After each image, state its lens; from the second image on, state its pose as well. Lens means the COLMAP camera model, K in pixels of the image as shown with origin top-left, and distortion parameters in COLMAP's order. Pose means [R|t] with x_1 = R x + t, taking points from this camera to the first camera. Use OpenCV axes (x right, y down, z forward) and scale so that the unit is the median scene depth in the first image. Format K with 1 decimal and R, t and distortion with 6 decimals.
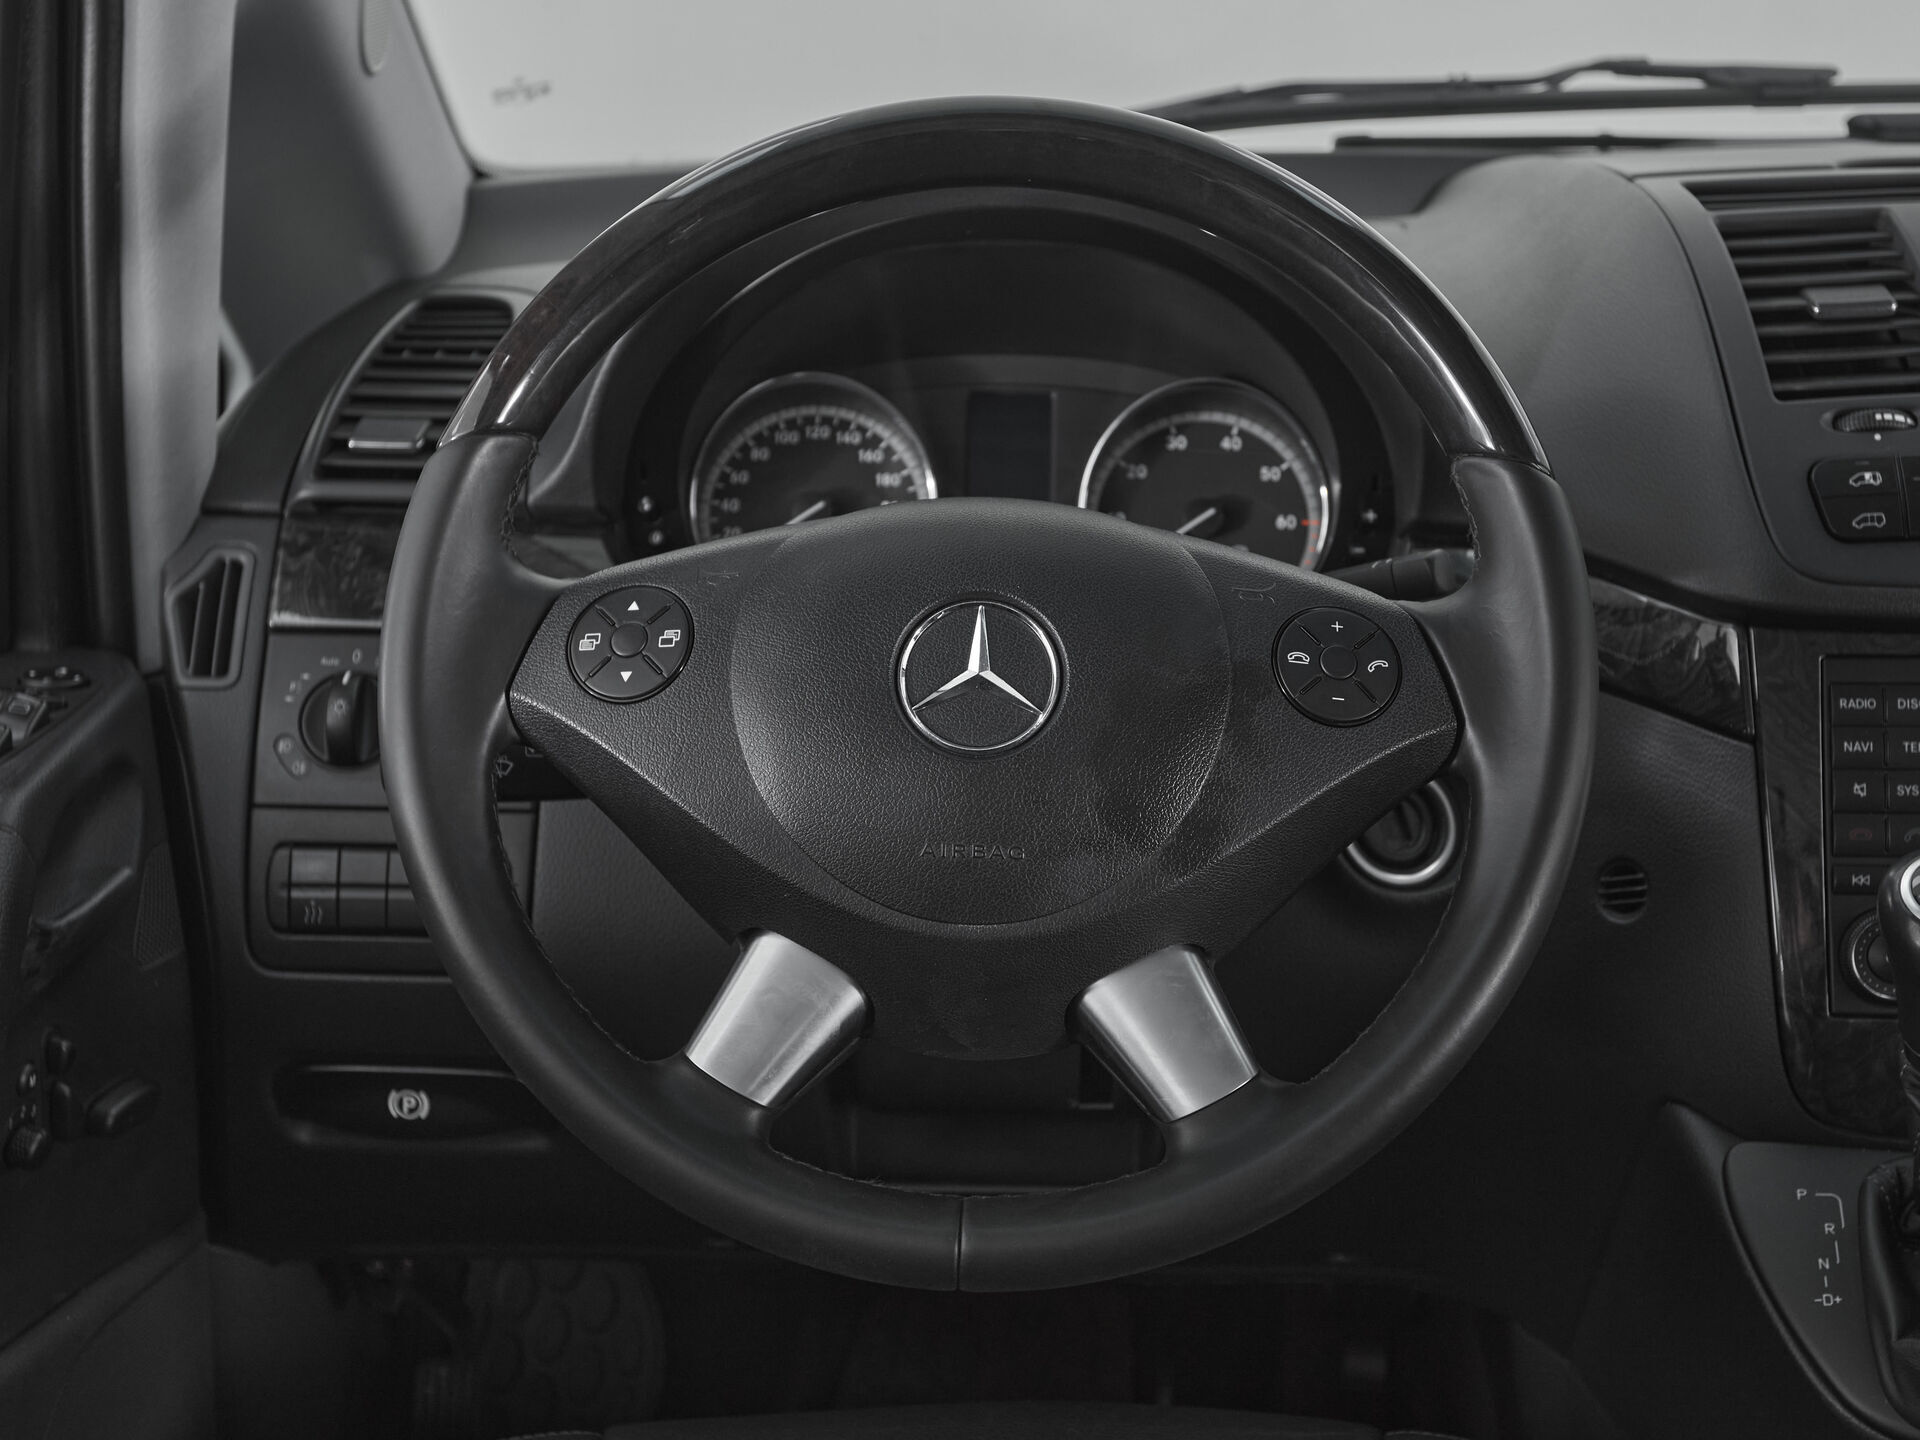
lens RADIAL K [[2512.9, 0, 967.5], [0, 2512.9, 745.3], [0, 0, 1]] dist [0.007613, 0.073593]
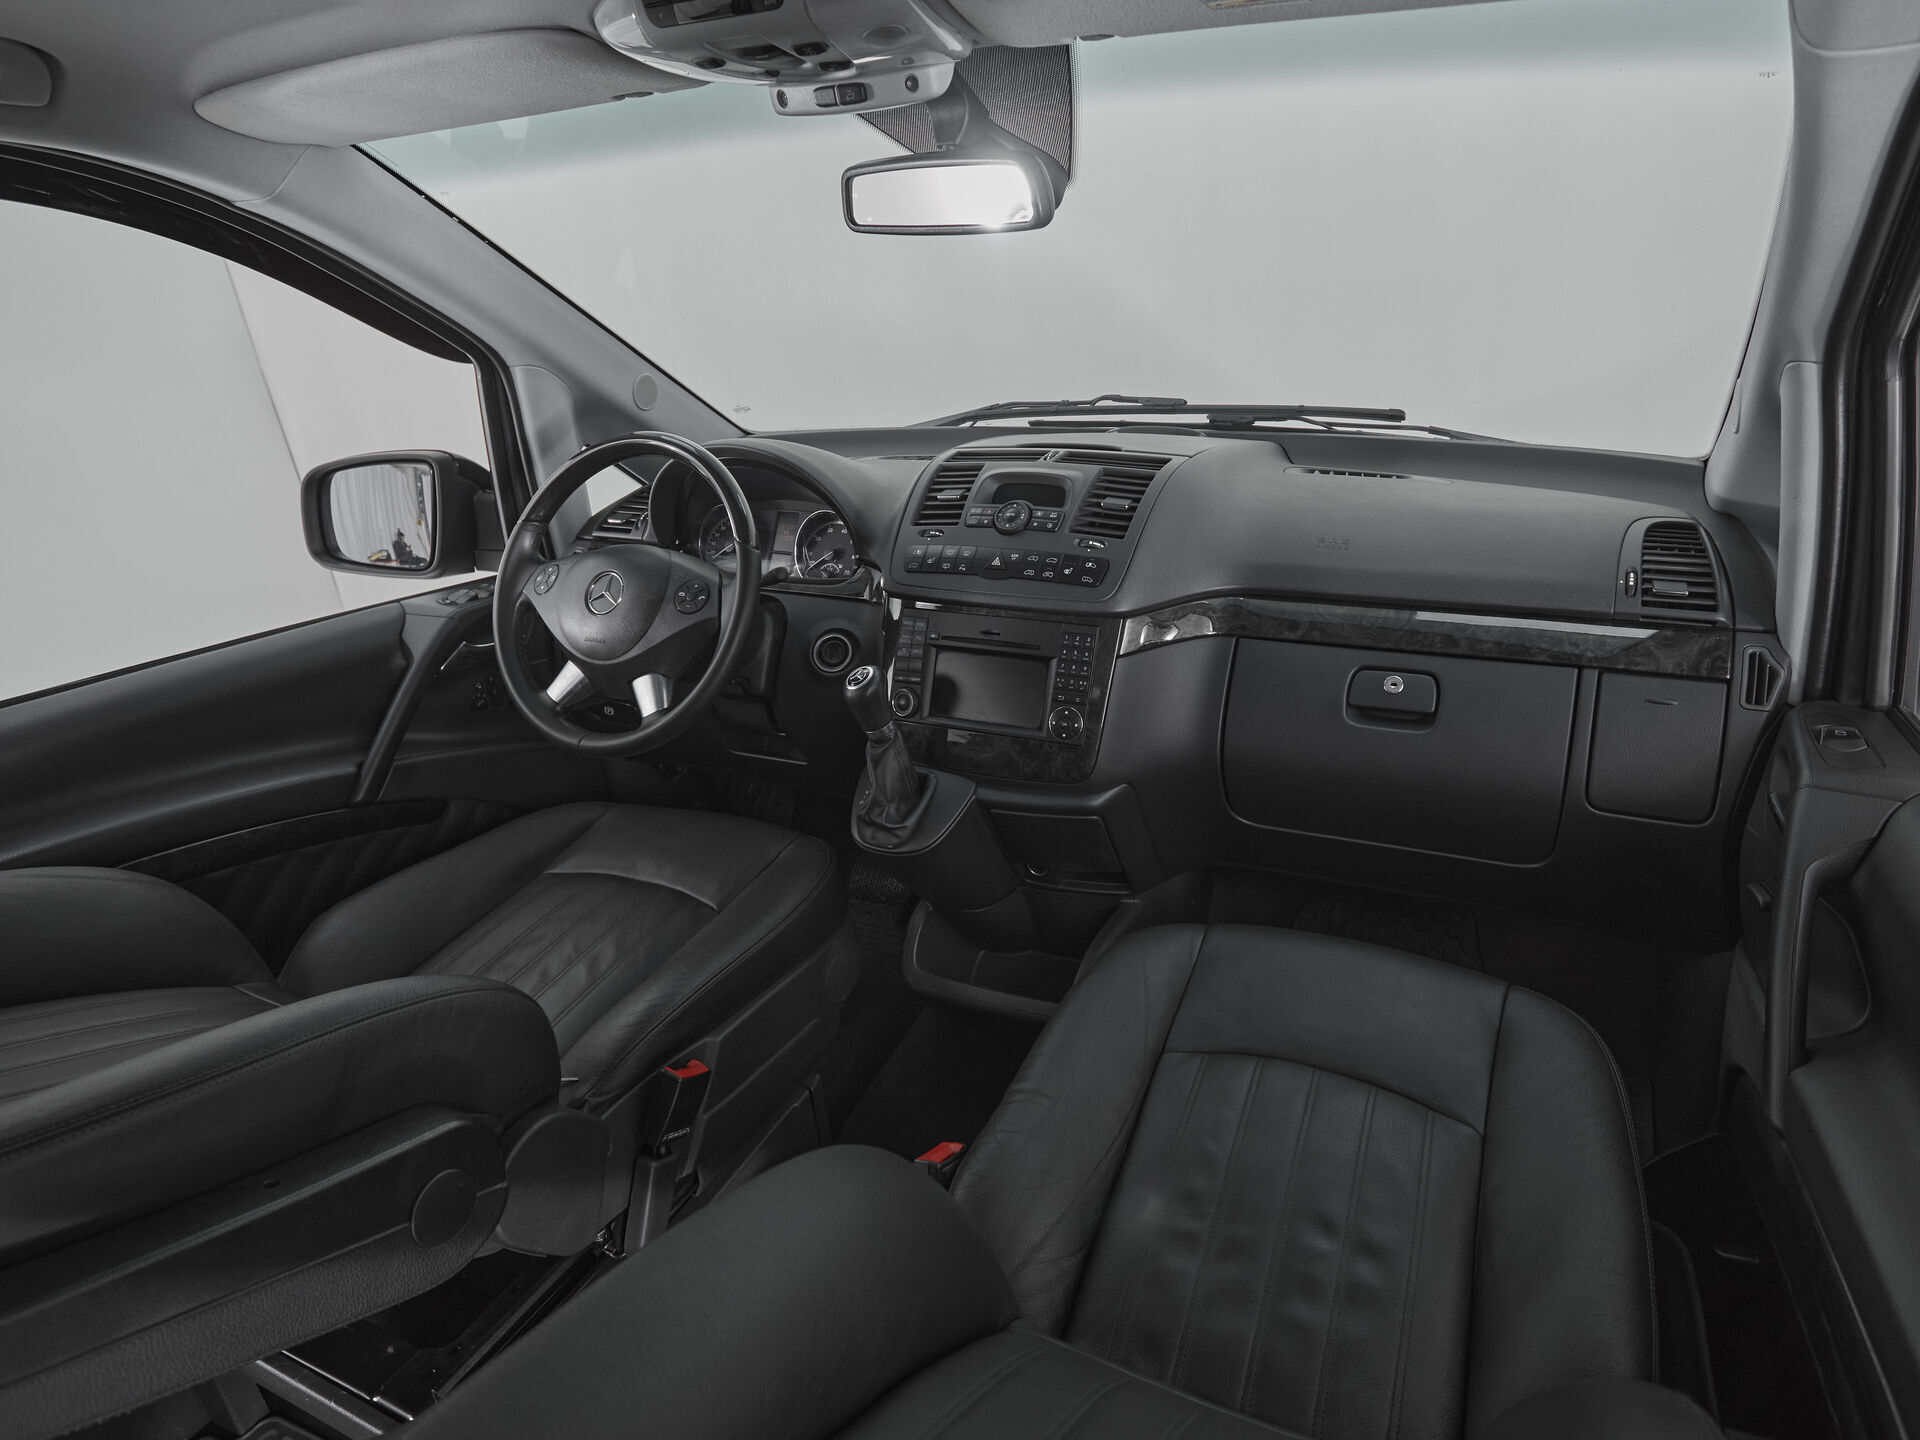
lens RADIAL K [[1103.7, 0, 1051.3], [0, 1103.7, 698.7], [0, 0, 1]] dist [-0.001232, -0.000678]
pose [[0.926612, 0.098316, -0.362939, 0.988149], [-0.080191, 0.994677, 0.064713, -0.024862], [0.367369, -0.030859, 0.929563, -0.220803]]
